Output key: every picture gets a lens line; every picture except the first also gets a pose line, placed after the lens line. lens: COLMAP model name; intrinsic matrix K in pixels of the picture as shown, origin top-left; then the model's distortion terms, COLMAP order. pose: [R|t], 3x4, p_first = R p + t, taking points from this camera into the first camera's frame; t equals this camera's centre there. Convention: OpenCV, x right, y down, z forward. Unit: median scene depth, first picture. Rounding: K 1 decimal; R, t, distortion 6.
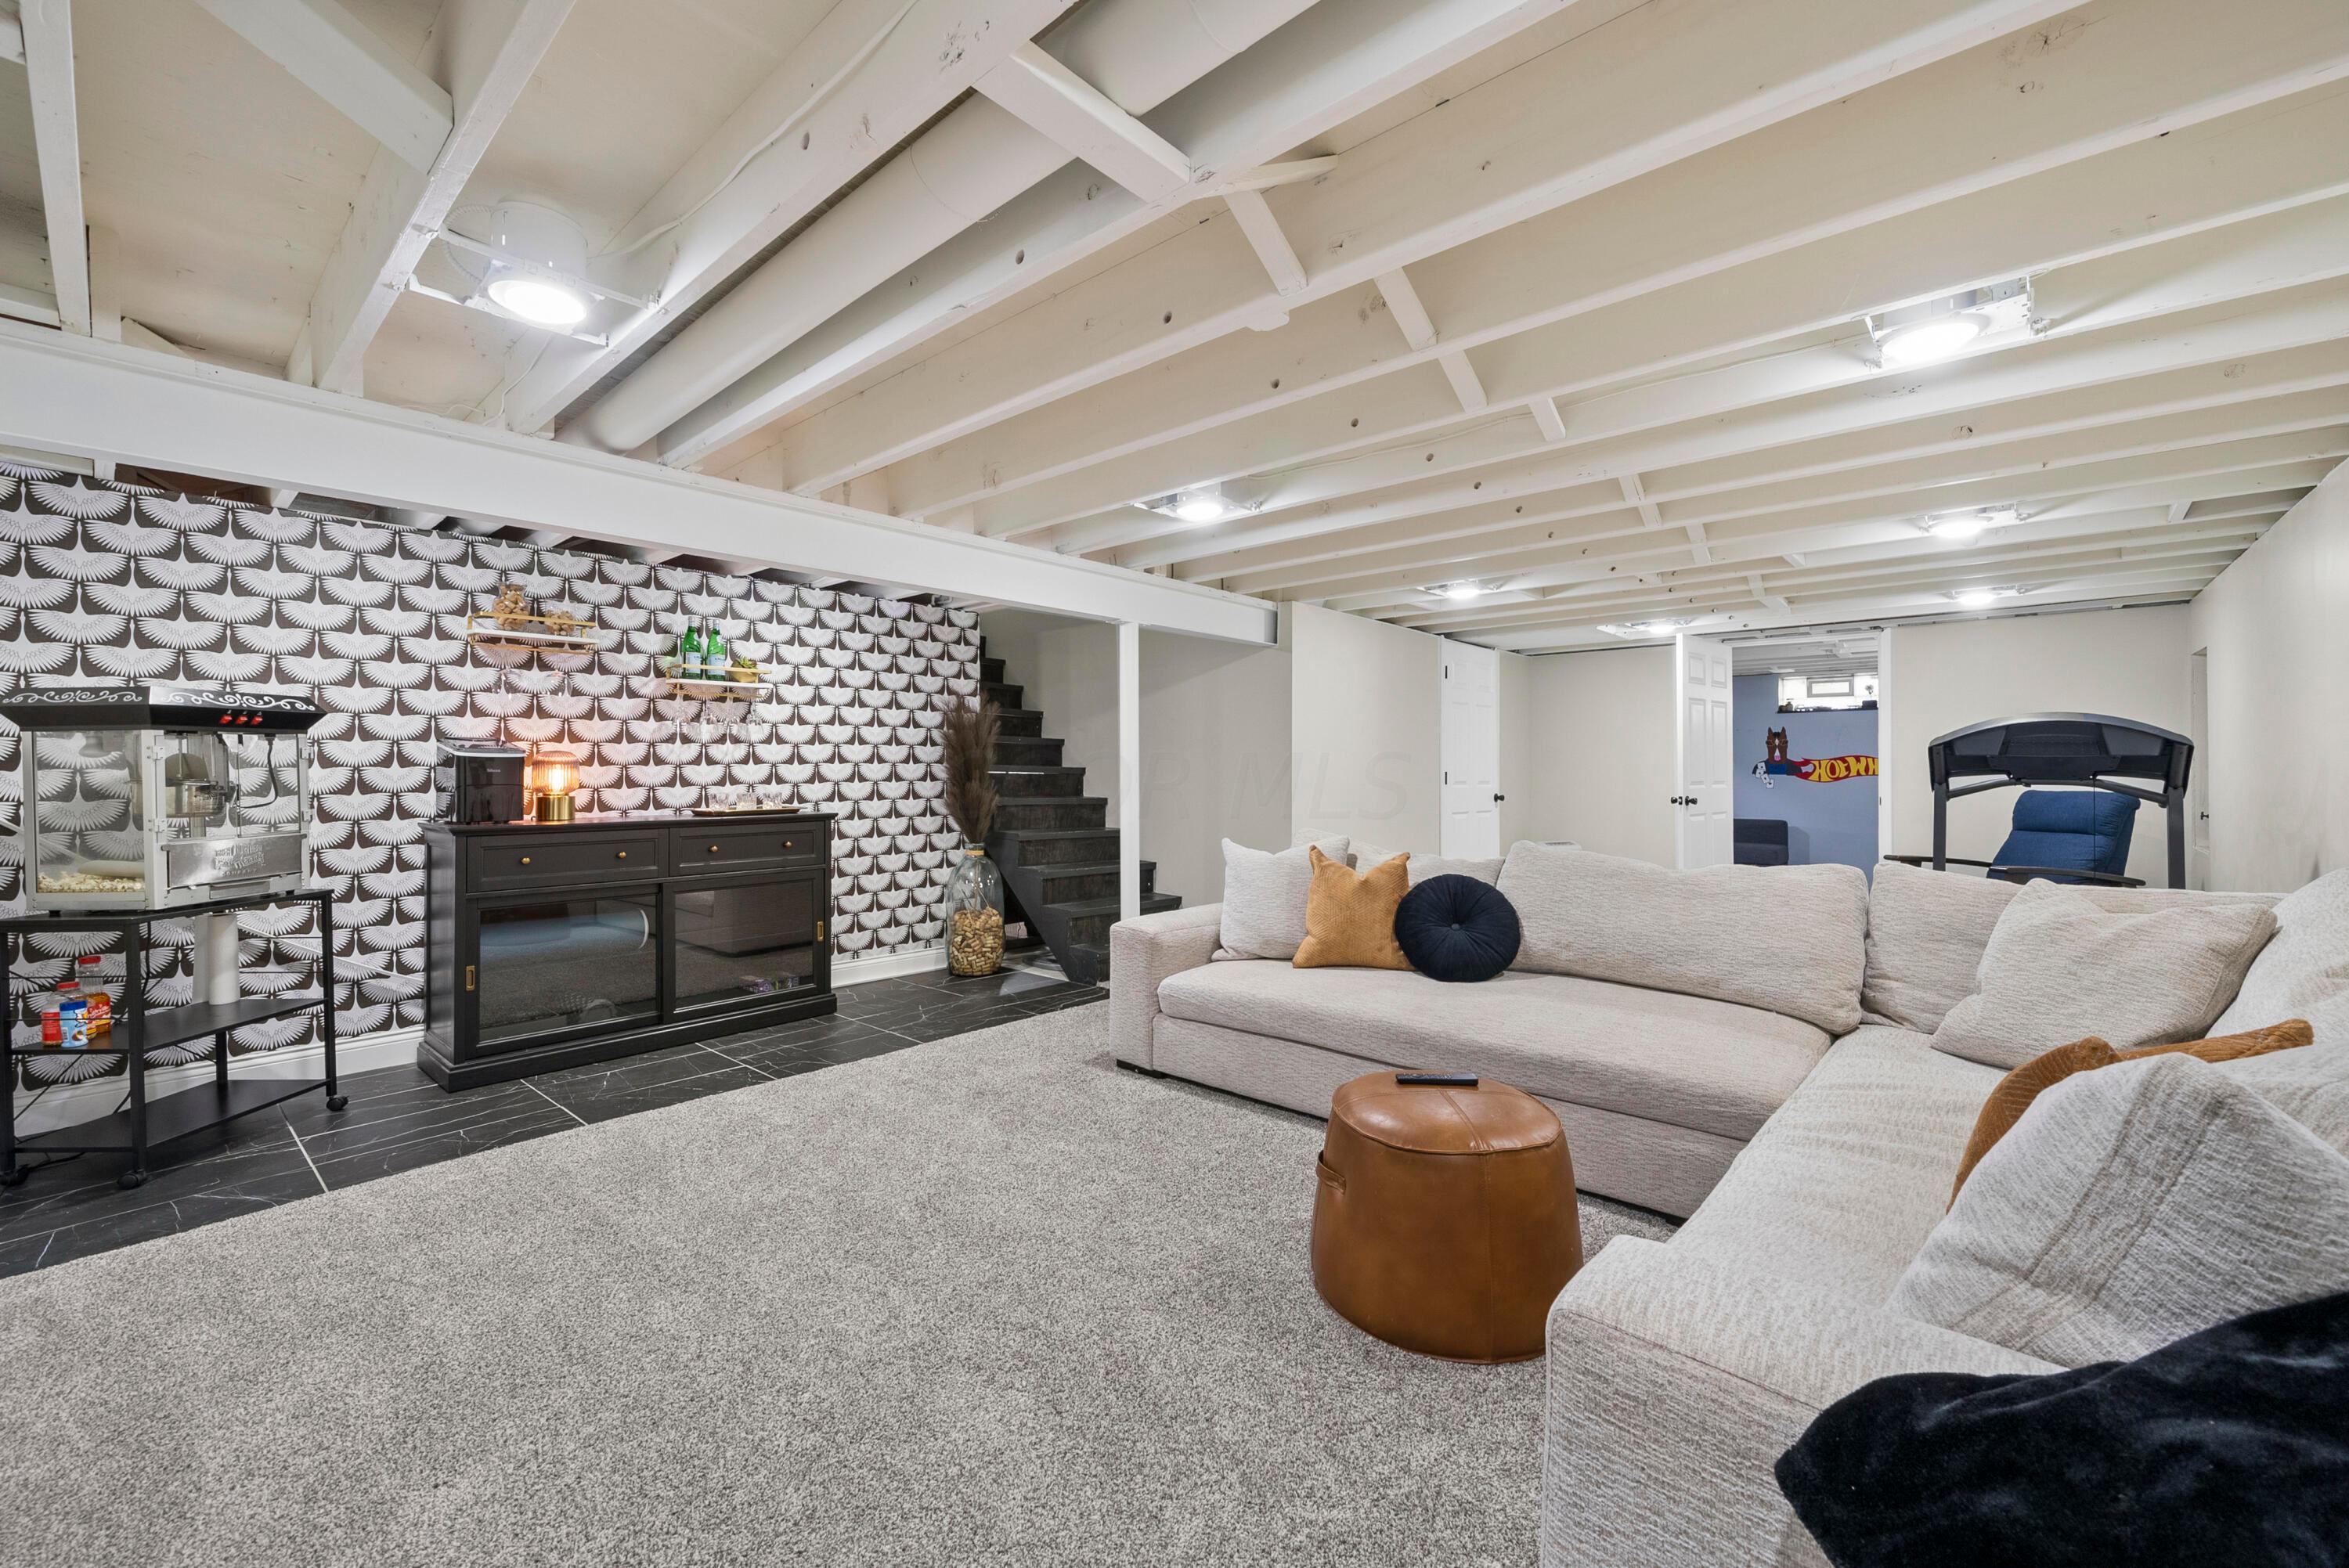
lens RADIAL K [[931.3, 0, 1169.6], [0, 931.3, 780.0], [0, 0, 1]] dist [-0.003548, 0.000488]
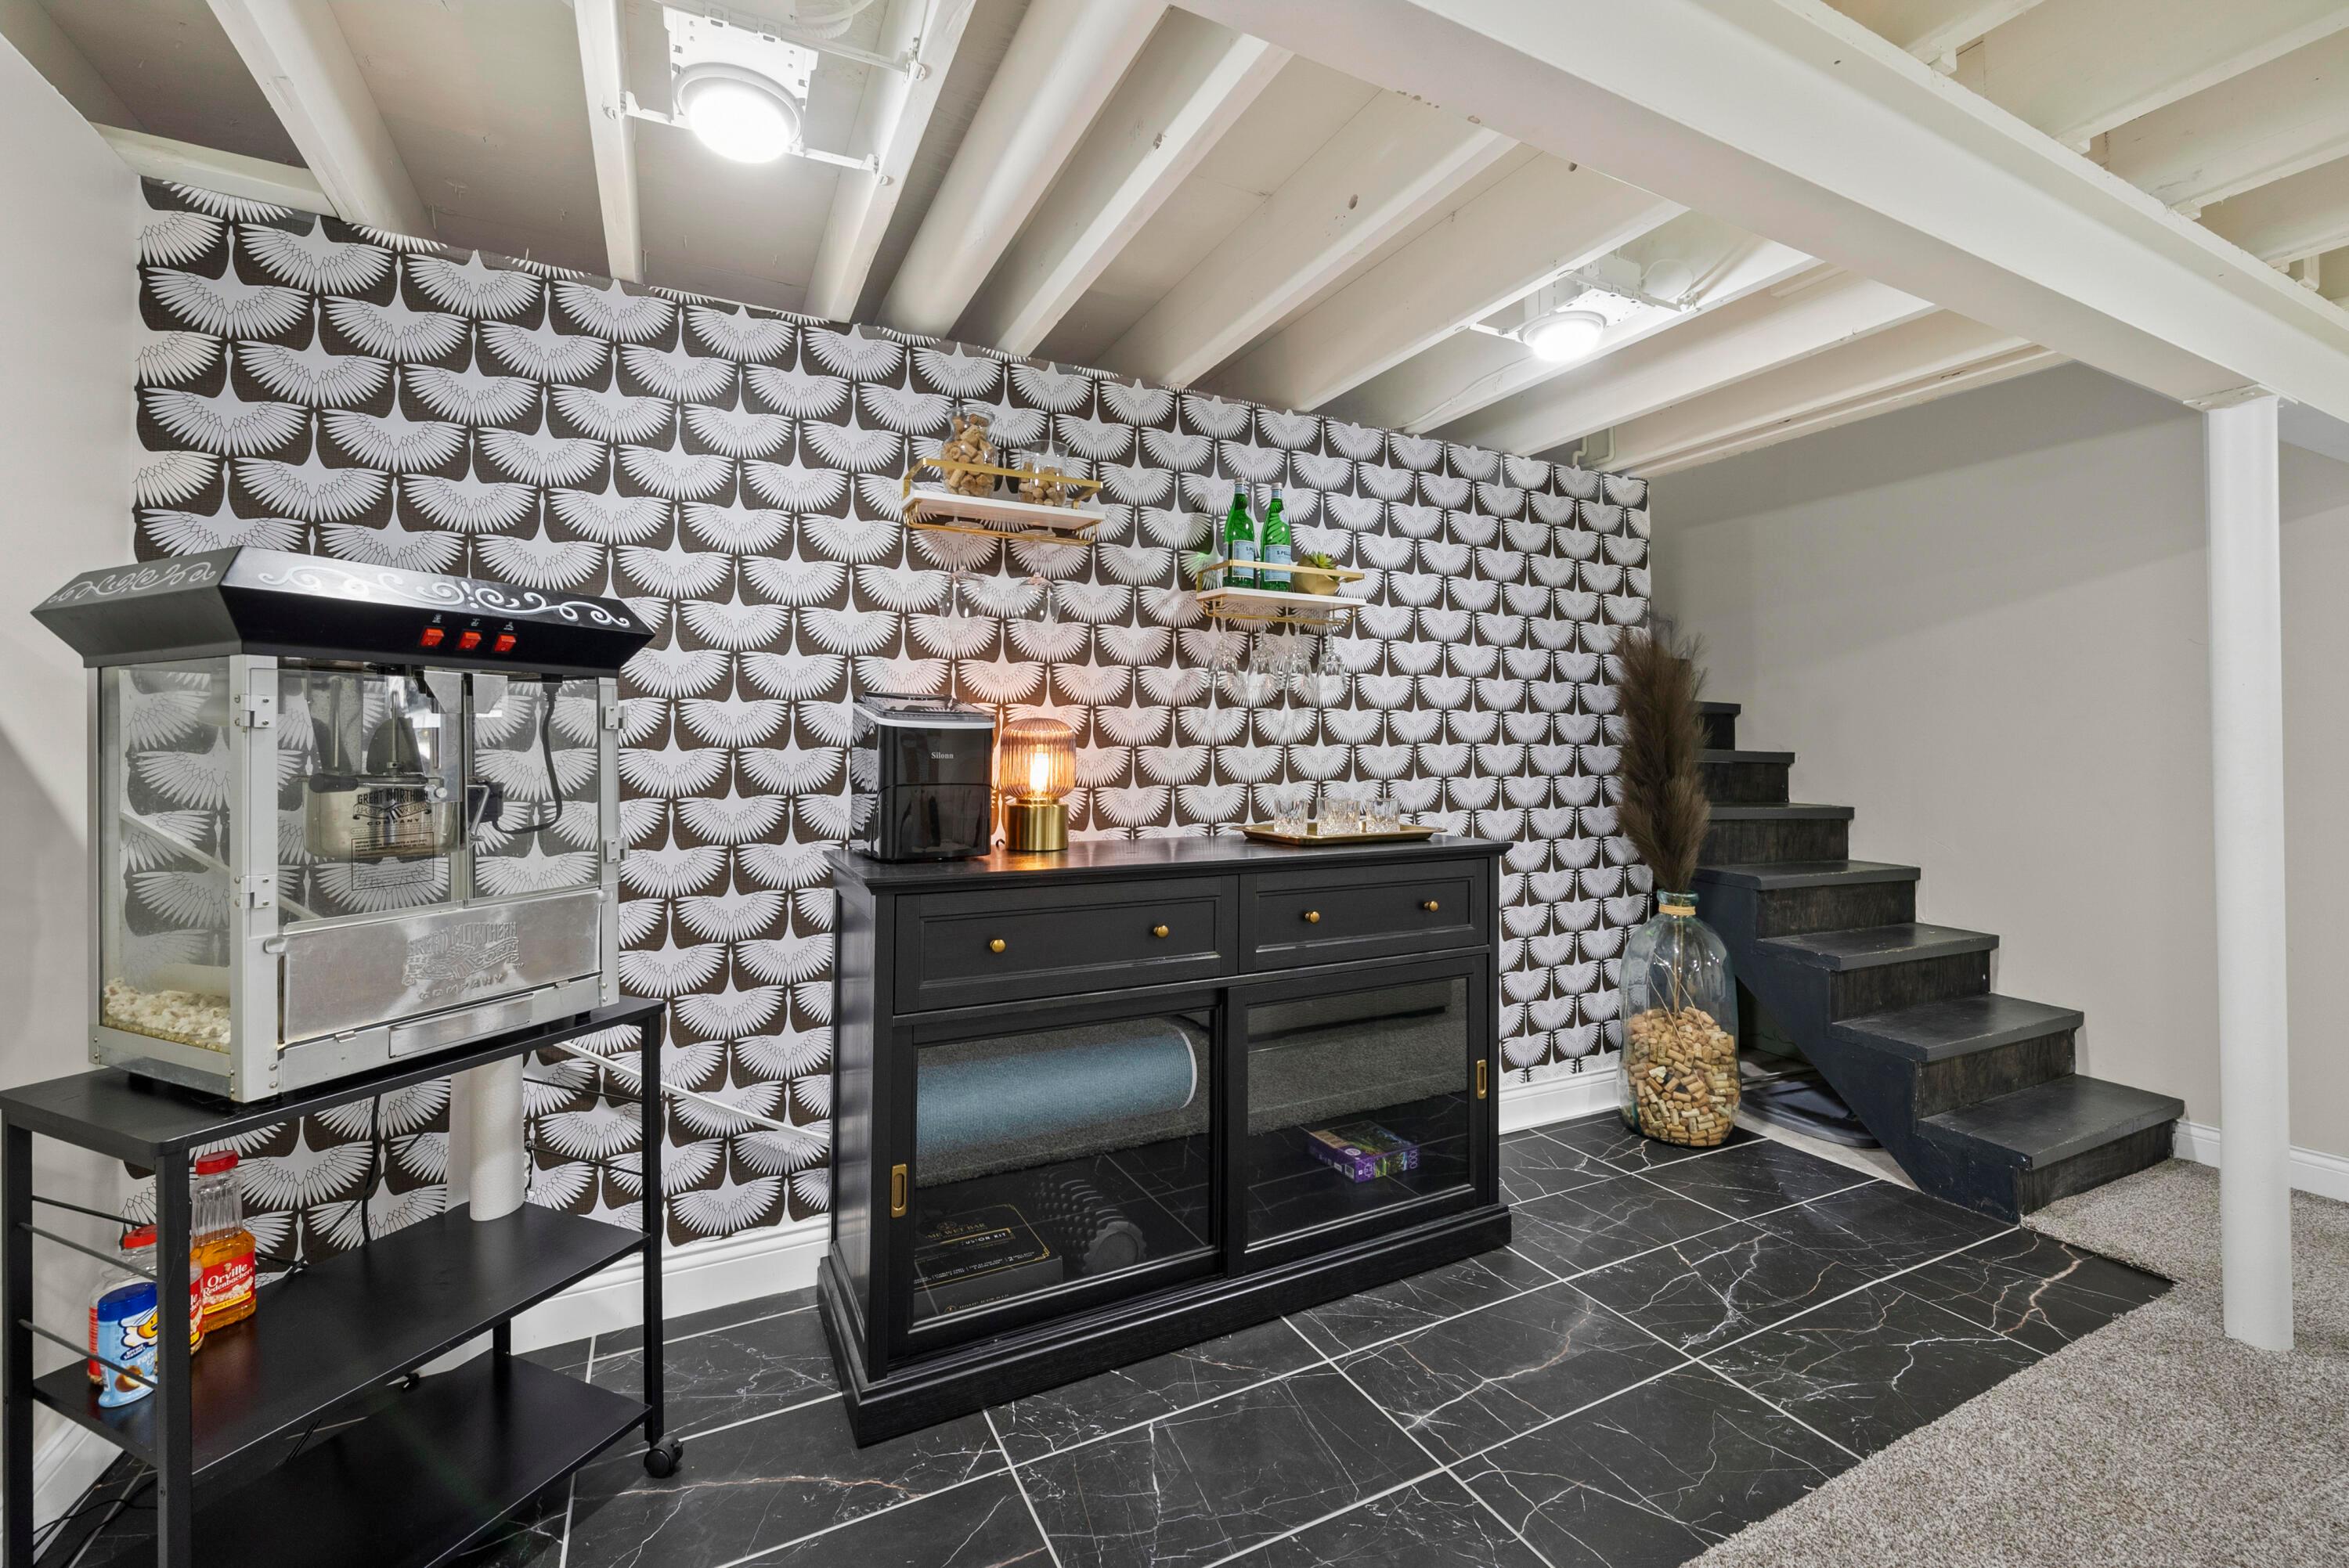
lens RADIAL K [[931.3, 0, 1158.8], [0, 931.3, 750.7], [0, 0, 1]] dist [-0.003548, 0.000488]
pose [[0.928726, 0.004006, -0.370744, -0.393899], [-0.008479, 0.999910, -0.010435, -0.007954], [0.370669, 0.012835, 0.928676, 0.525252]]
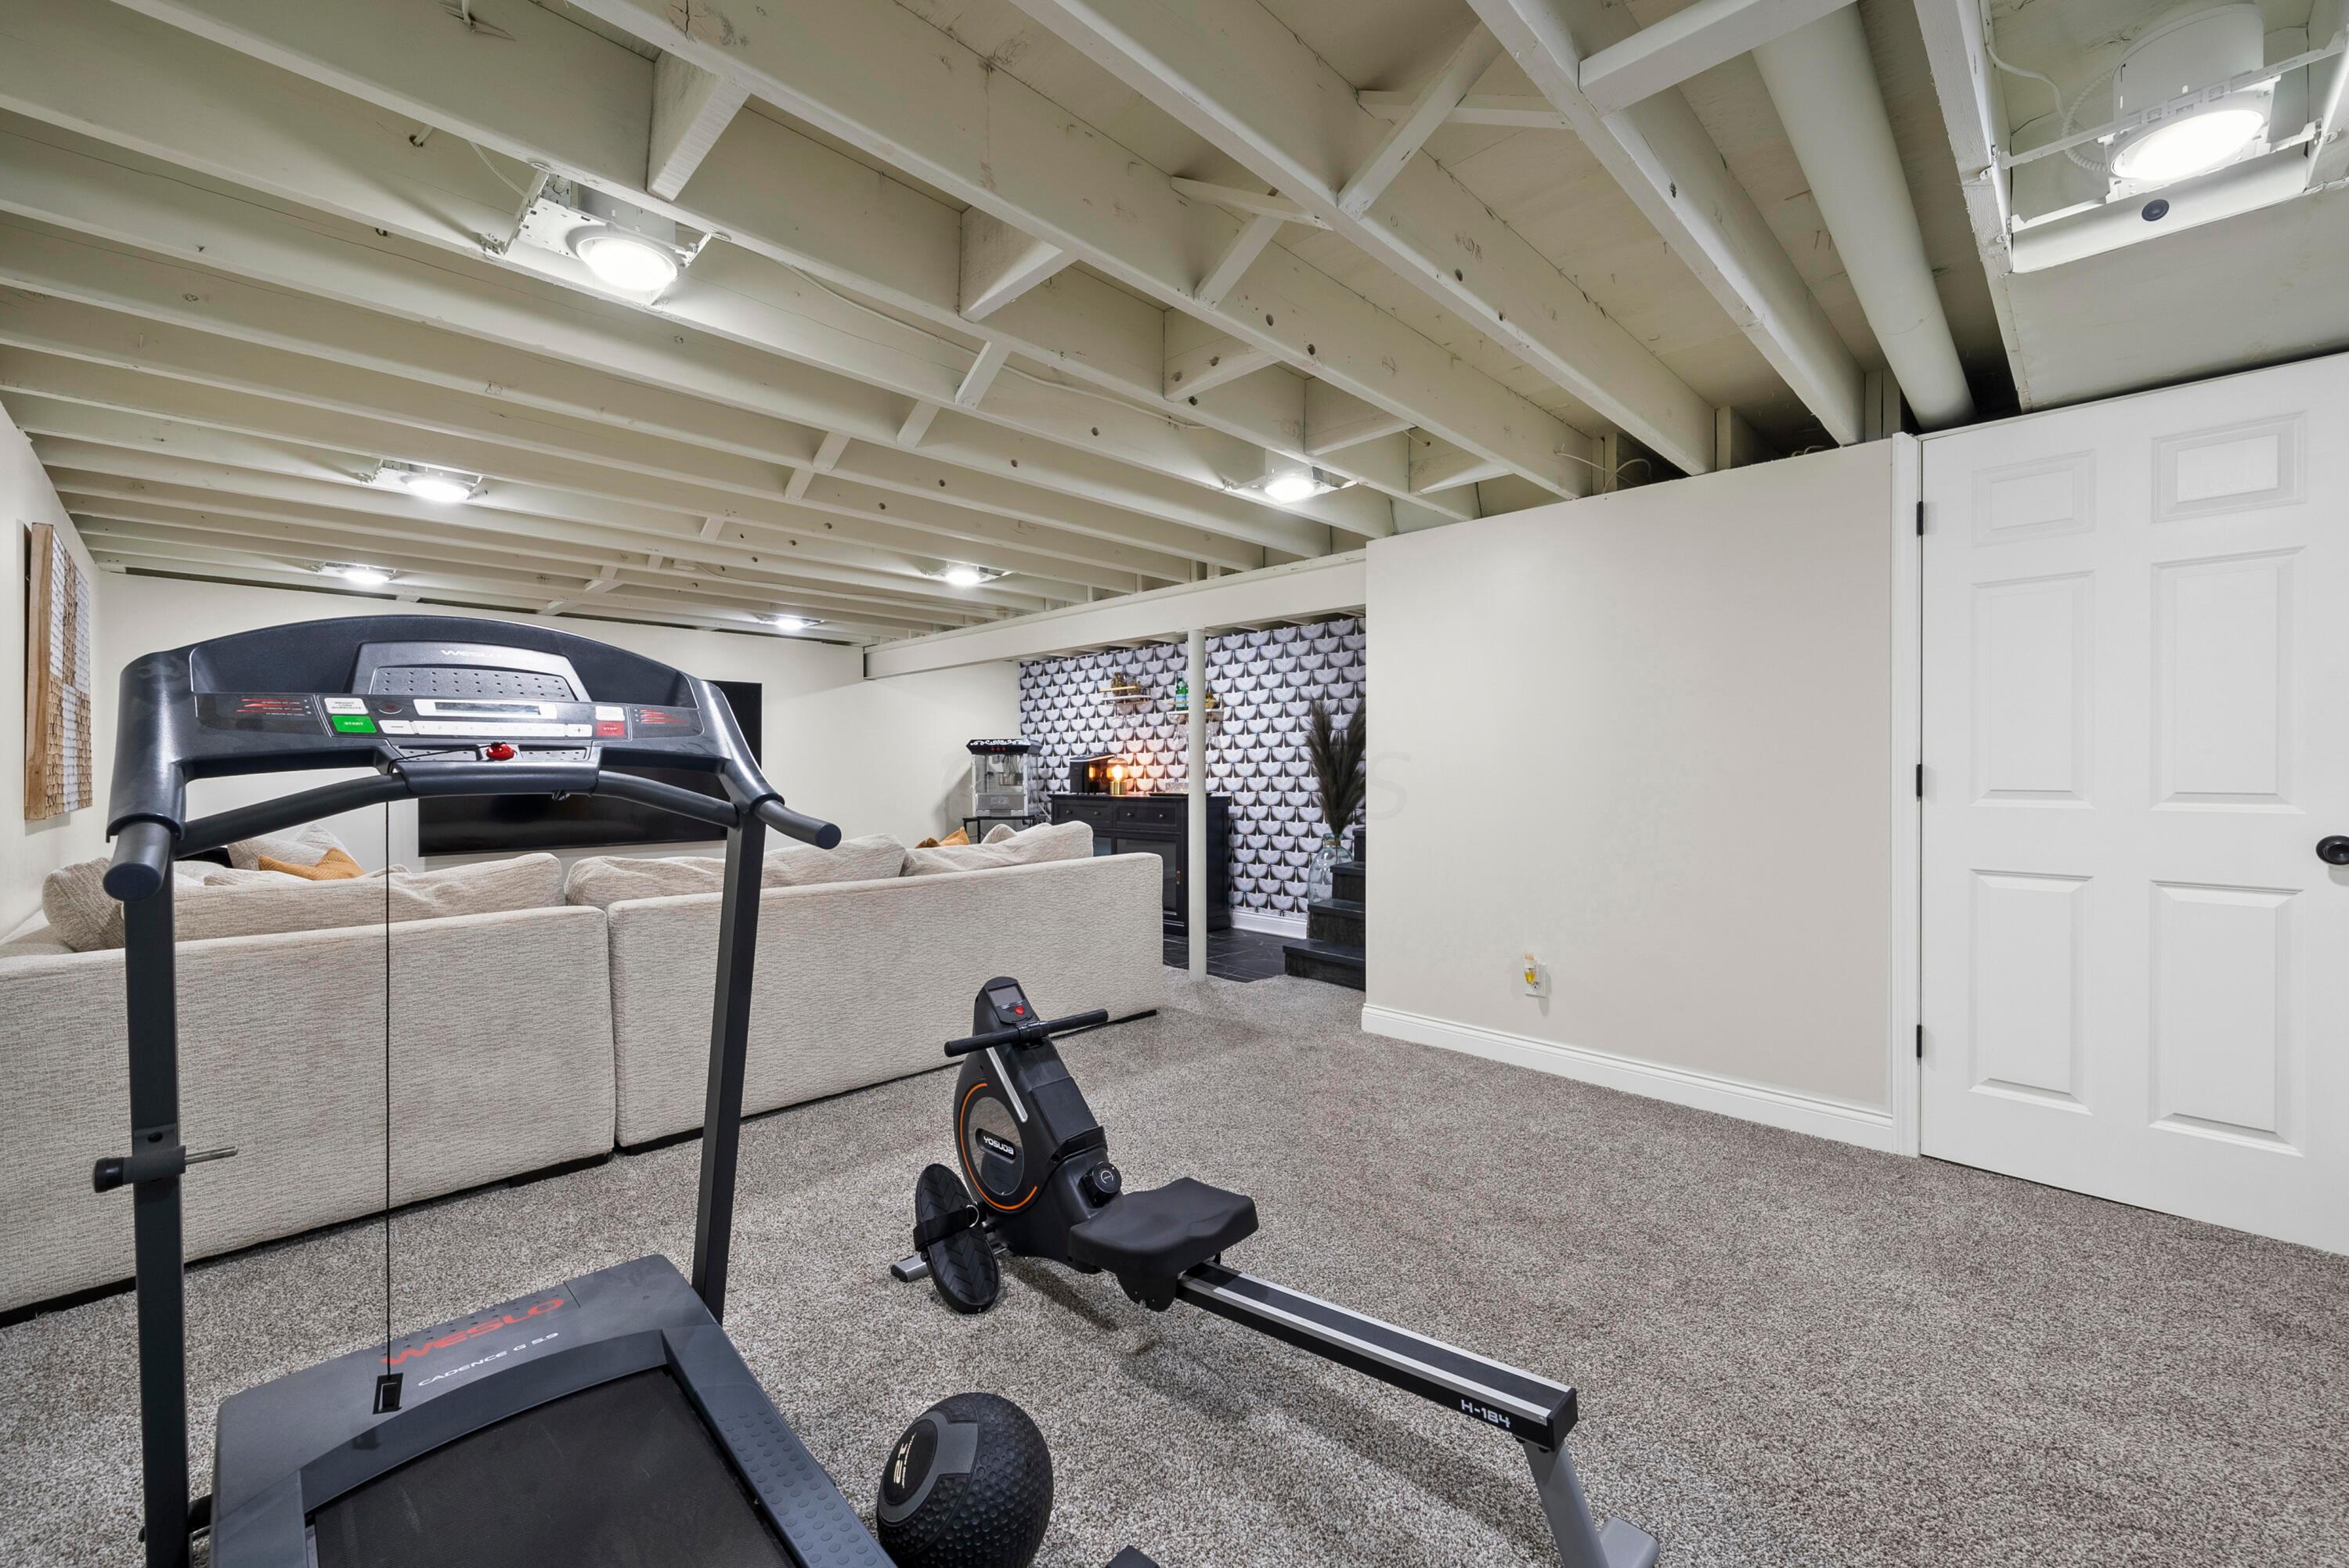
lens RADIAL K [[931.3, 0, 1177.3], [0, 931.3, 771.5], [0, 0, 1]] dist [-0.003548, 0.000488]
pose [[-0.030547, 0.005081, -0.999520, 1.203350], [-0.003200, 0.999981, 0.005181, -0.014464], [0.999528, 0.003357, -0.030530, 1.160850]]
